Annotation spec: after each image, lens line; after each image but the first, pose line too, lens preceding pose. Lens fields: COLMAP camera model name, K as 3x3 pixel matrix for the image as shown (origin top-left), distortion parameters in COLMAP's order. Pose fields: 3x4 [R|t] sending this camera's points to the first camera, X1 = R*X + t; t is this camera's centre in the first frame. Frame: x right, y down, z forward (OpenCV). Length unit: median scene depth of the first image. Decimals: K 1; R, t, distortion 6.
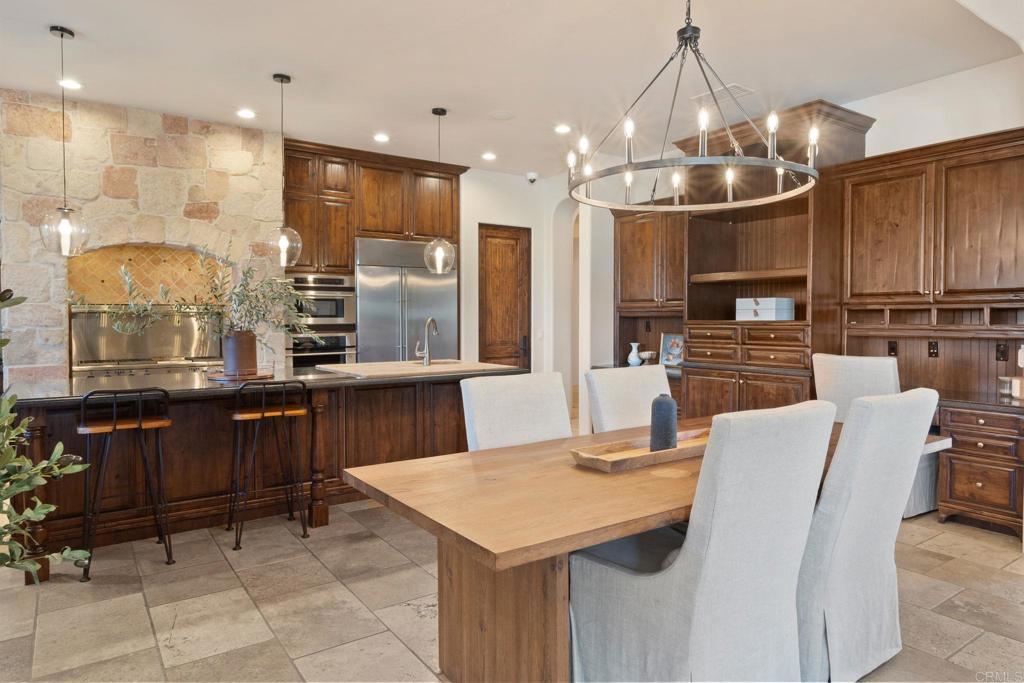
lens RADIAL K [[641.2, 0, 510.4], [0, 641.2, 332.7], [0, 0, 1]] dist [0.002011, 0.006258]
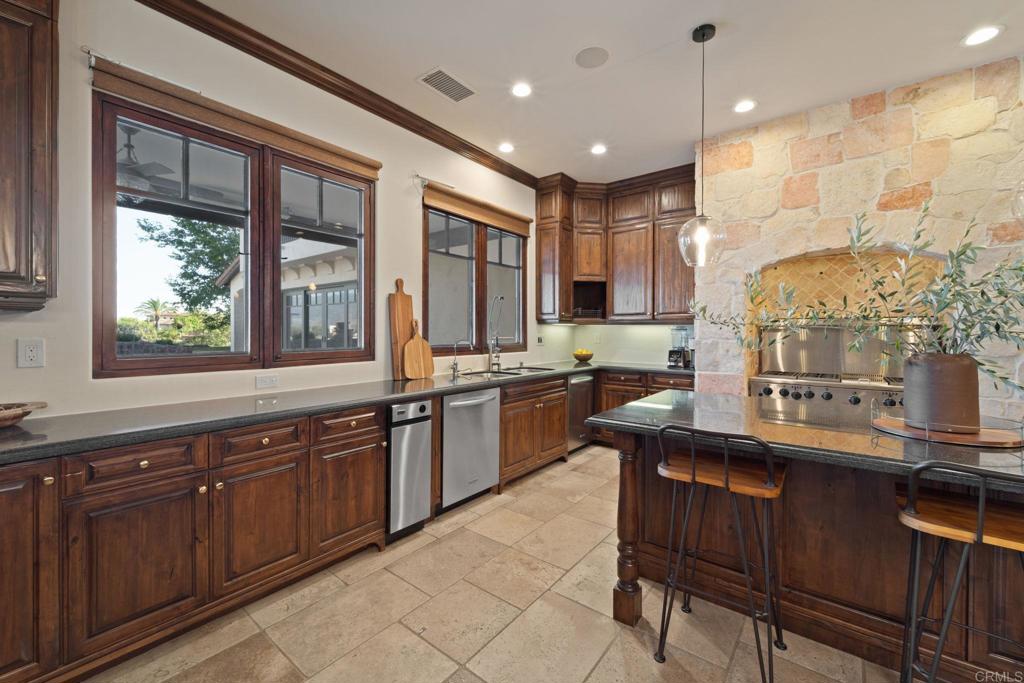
lens RADIAL K [[414.4, 0, 507.1], [0, 414.4, 332.0], [0, 0, 1]] dist [0.004728, -0.002638]
pose [[0.291606, 0.004318, -0.956529, -0.128018], [-0.026355, 0.999646, -0.003522, -0.007815], [0.956175, 0.026237, 0.291617, 0.376135]]
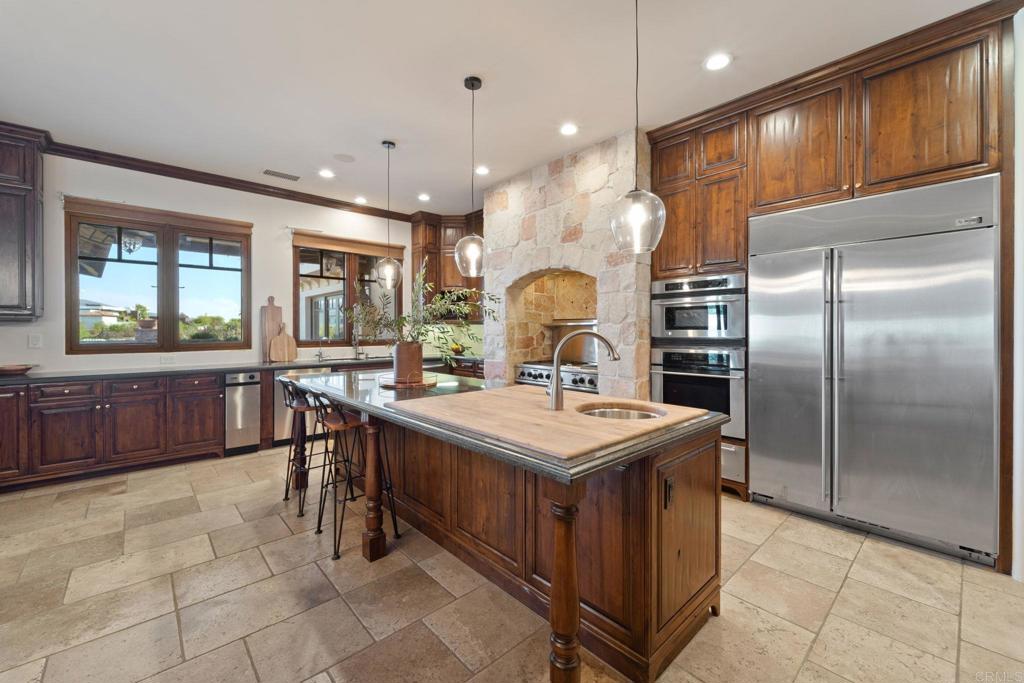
lens RADIAL K [[414.4, 0, 506.7], [0, 414.4, 330.7], [0, 0, 1]] dist [0.004728, -0.002638]
pose [[0.119812, 0.003921, -0.992789, 0.223613], [-0.023689, 0.999719, 0.001090, -0.019474], [0.992514, 0.023387, 0.119871, 0.800611]]
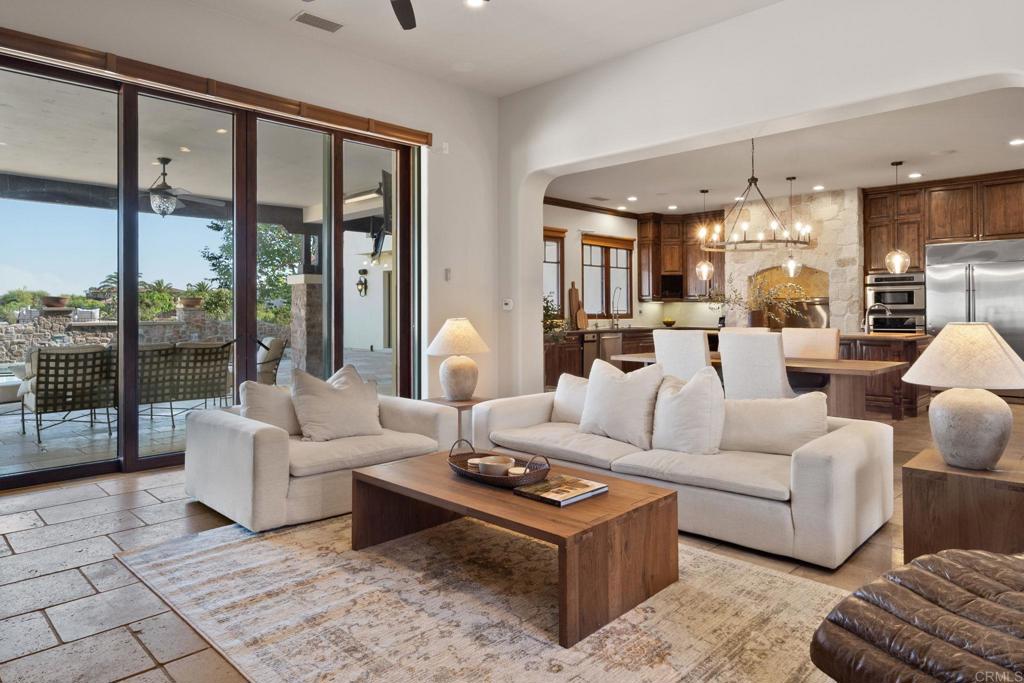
lens RADIAL K [[641.2, 0, 504.9], [0, 641.2, 309.0], [0, 0, 1]] dist [0.002011, 0.006258]
pose [[0.172417, -0.002276, -0.985021, 1.116550], [-0.021250, 0.999756, -0.006030, 0.016662], [0.984795, 0.021972, 0.172327, -0.128686]]
